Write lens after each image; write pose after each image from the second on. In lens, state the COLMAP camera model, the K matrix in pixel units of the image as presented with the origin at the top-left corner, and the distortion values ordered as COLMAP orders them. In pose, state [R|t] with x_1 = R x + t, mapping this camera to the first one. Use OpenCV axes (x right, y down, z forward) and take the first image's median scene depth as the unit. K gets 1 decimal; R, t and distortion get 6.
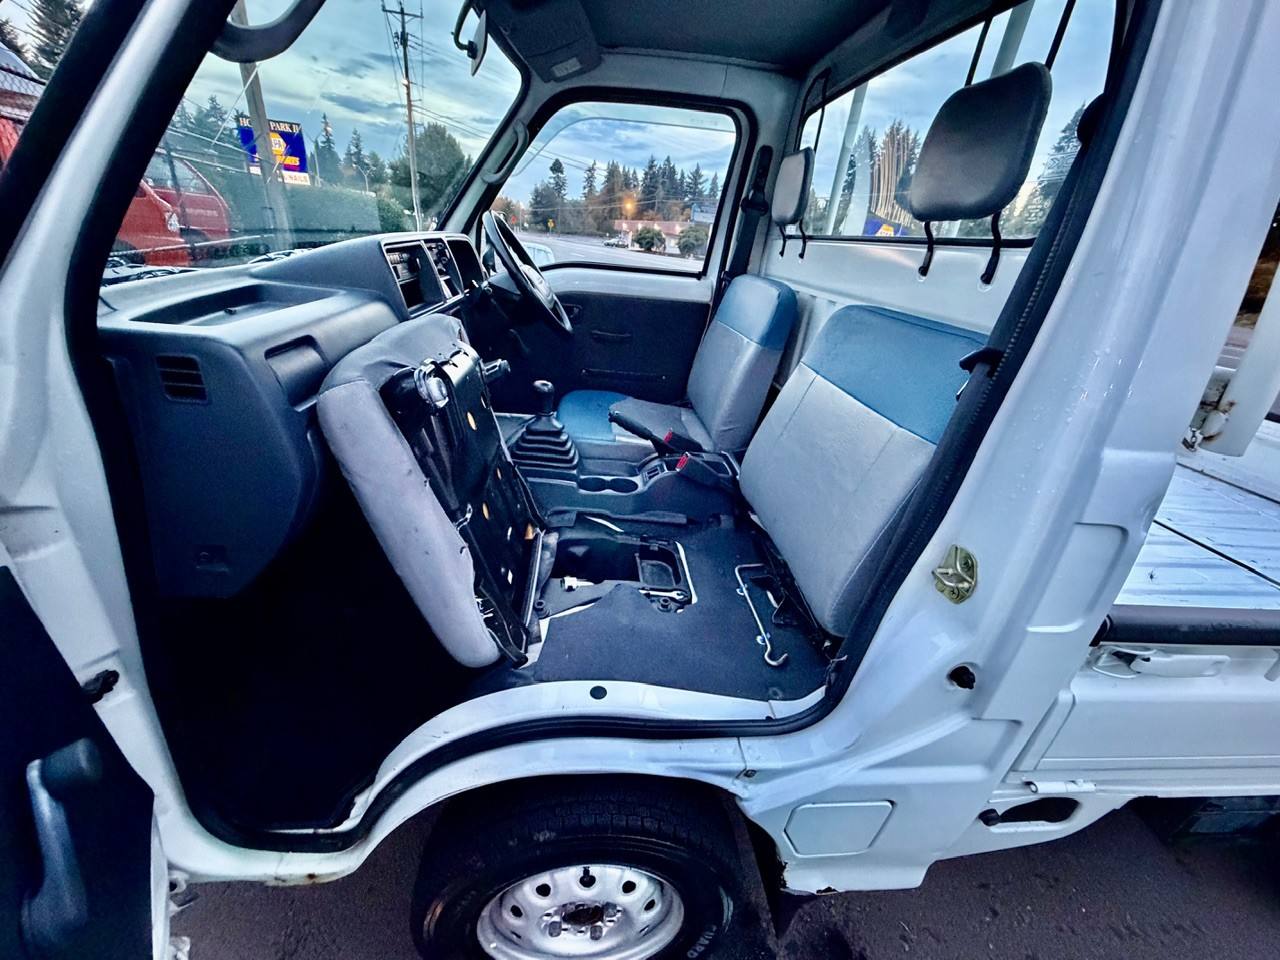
lens RADIAL K [[511.5, 0, 638.5], [0, 511.5, 485.7], [0, 0, 1]] dist [-0.001211, -0.000327]
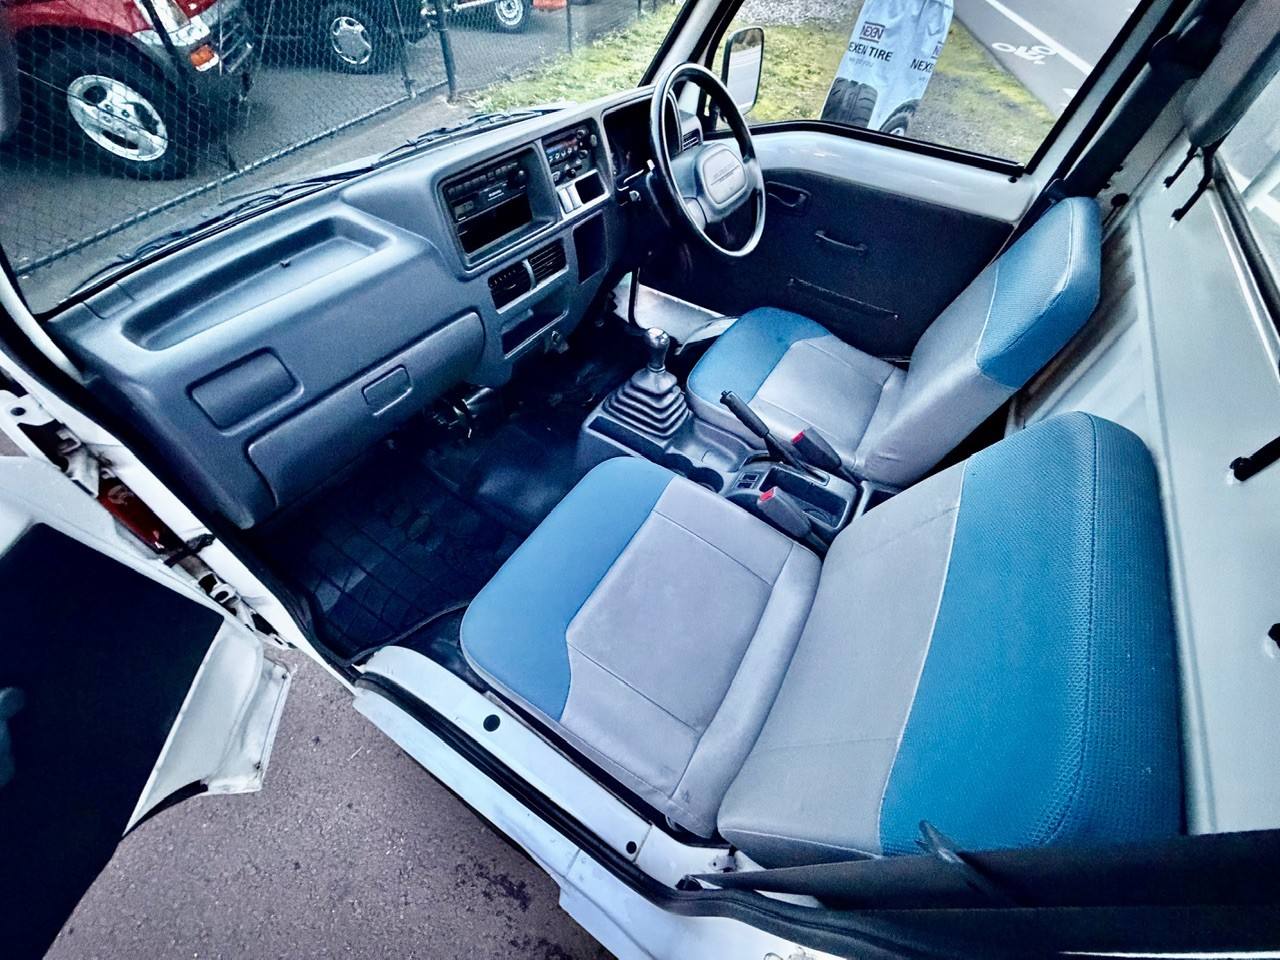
lens RADIAL K [[511.5, 0, 638.5], [0, 511.5, 485.7], [0, 0, 1]] dist [-0.001211, -0.000327]
pose [[0.806291, 0.428555, -0.407720, 0.187657], [-0.250246, 0.871687, 0.421354, -0.264874], [0.535978, -0.237703, 0.810077, 0.203983]]
